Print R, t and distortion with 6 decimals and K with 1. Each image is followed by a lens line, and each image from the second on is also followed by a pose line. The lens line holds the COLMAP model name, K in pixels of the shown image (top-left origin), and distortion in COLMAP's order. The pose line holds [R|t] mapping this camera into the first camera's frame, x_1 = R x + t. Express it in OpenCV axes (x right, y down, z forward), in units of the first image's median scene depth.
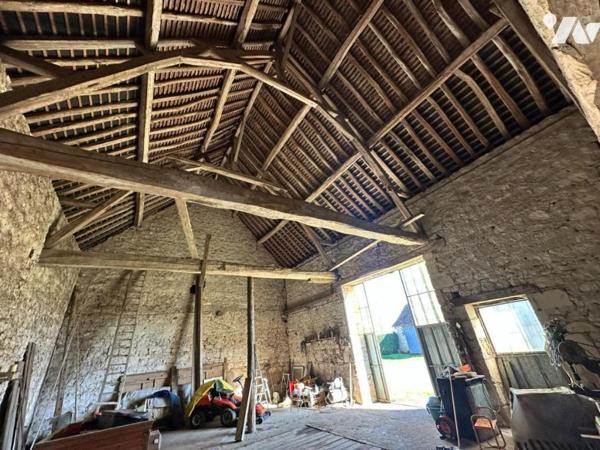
lens RADIAL K [[239.5, 0, 298.8], [0, 239.5, 225.7], [0, 0, 1]] dist [-0.001015, 0.000414]
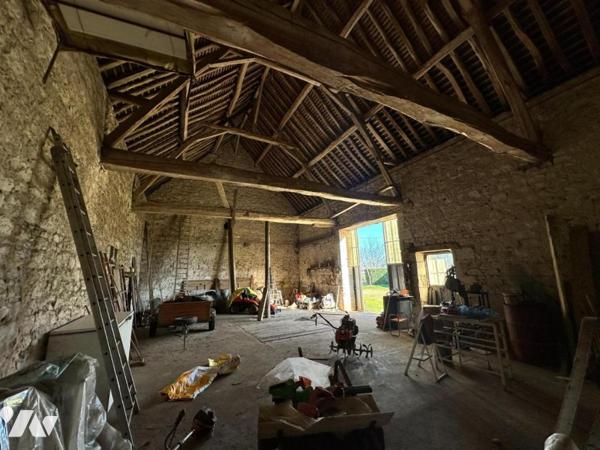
lens RADIAL K [[239.5, 0, 300.1], [0, 239.5, 224.2], [0, 0, 1]] dist [-0.001015, 0.000414]
pose [[0.994120, 0.052477, -0.094721, 0.116536], [-0.025298, 0.963073, 0.268050, -0.147036], [0.105290, -0.264078, 0.958737, -0.292182]]
